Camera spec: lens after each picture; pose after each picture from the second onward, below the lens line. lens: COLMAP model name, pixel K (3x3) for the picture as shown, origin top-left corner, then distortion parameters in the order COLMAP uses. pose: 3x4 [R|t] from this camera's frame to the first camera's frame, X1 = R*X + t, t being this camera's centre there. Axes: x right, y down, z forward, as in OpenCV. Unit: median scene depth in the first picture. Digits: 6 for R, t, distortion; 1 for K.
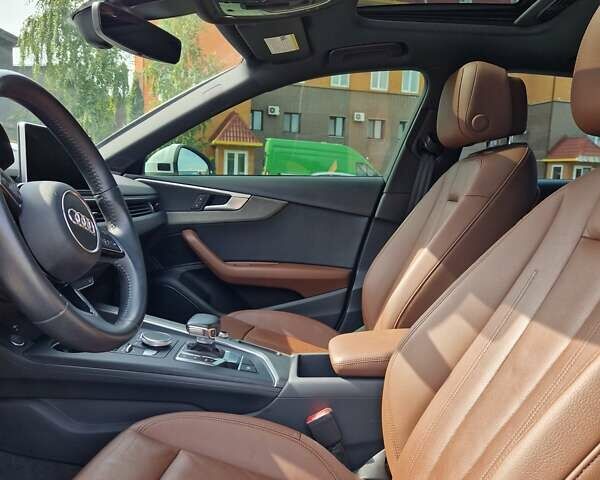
lens RADIAL K [[530.4, 0, 296.2], [0, 530.4, 242.6], [0, 0, 1]] dist [0.076201, -0.060628]
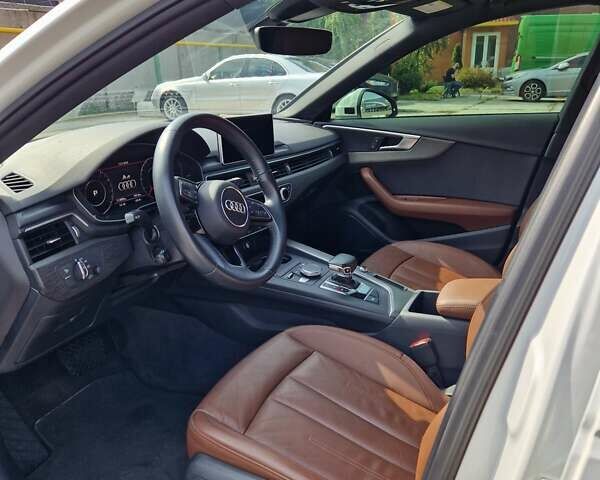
lens RADIAL K [[530.4, 0, 295.3], [0, 530.4, 242.2], [0, 0, 1]] dist [0.076201, -0.060628]
pose [[0.894077, 0.072758, -0.441964, 0.188563], [0.020209, 0.979162, 0.202074, -0.104320], [0.447456, -0.189601, 0.873976, -0.123356]]
